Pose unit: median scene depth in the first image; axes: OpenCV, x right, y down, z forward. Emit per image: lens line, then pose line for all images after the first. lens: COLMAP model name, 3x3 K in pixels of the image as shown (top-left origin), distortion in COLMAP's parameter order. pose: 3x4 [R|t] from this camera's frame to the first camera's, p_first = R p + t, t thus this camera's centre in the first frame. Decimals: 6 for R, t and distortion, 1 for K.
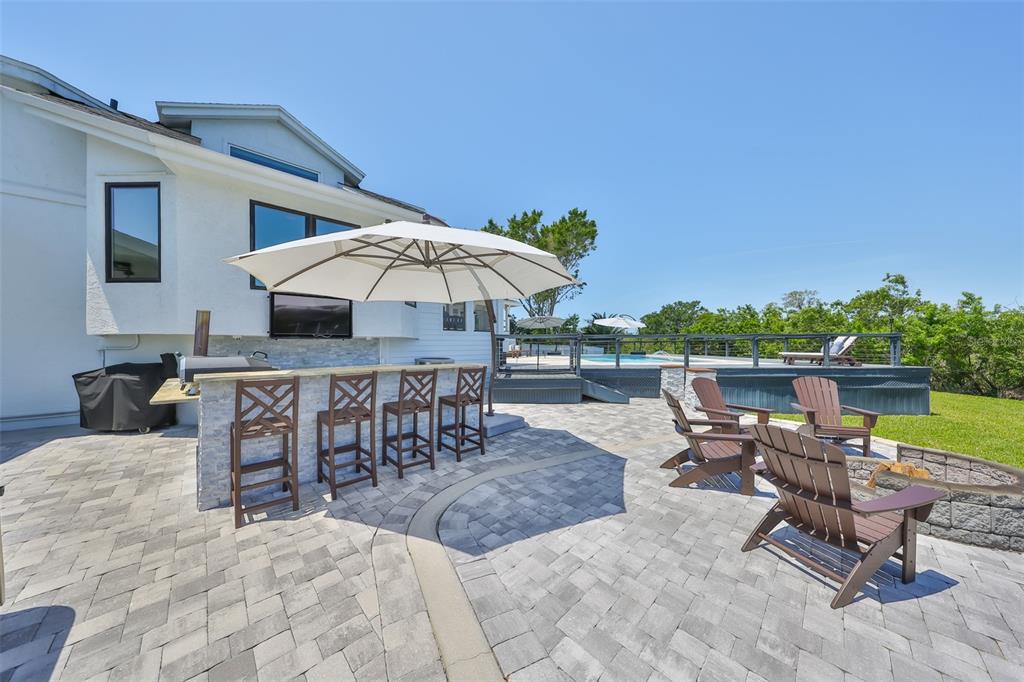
lens RADIAL K [[317.8, 0, 513.9], [0, 317.8, 344.8], [0, 0, 1]] dist [0.009088, 0.000037]
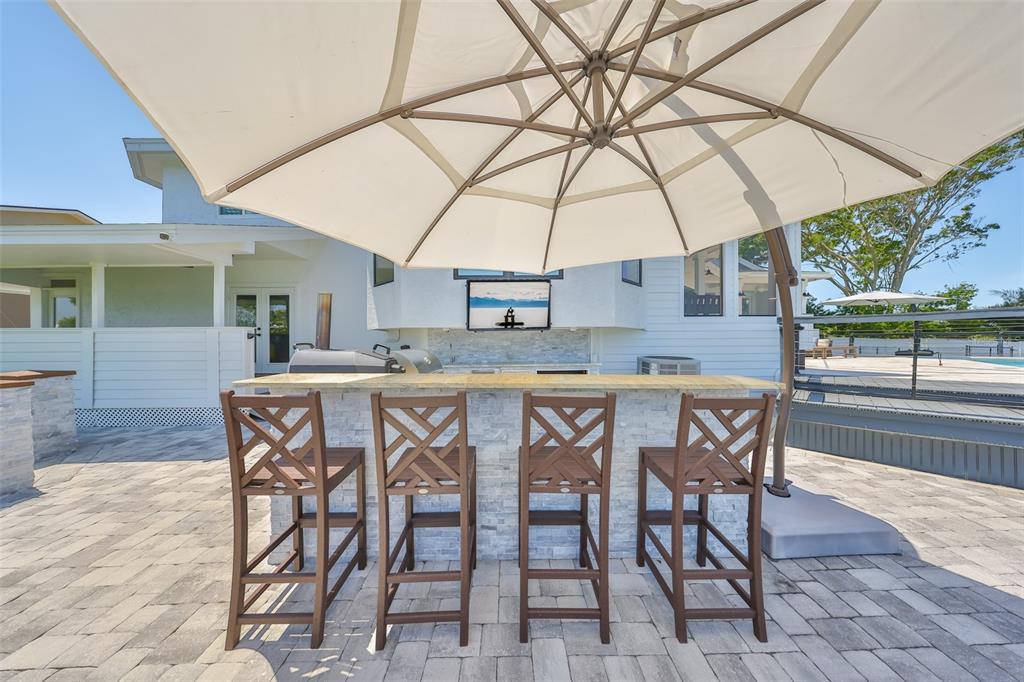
lens RADIAL K [[317.8, 0, 513.9], [0, 317.8, 344.8], [0, 0, 1]] dist [0.009088, 0.000037]
pose [[0.736833, 0.010050, -0.676000, -0.032556], [0.001430, 0.999864, 0.016424, 0.004487], [0.676073, -0.013068, 0.736719, 0.294291]]
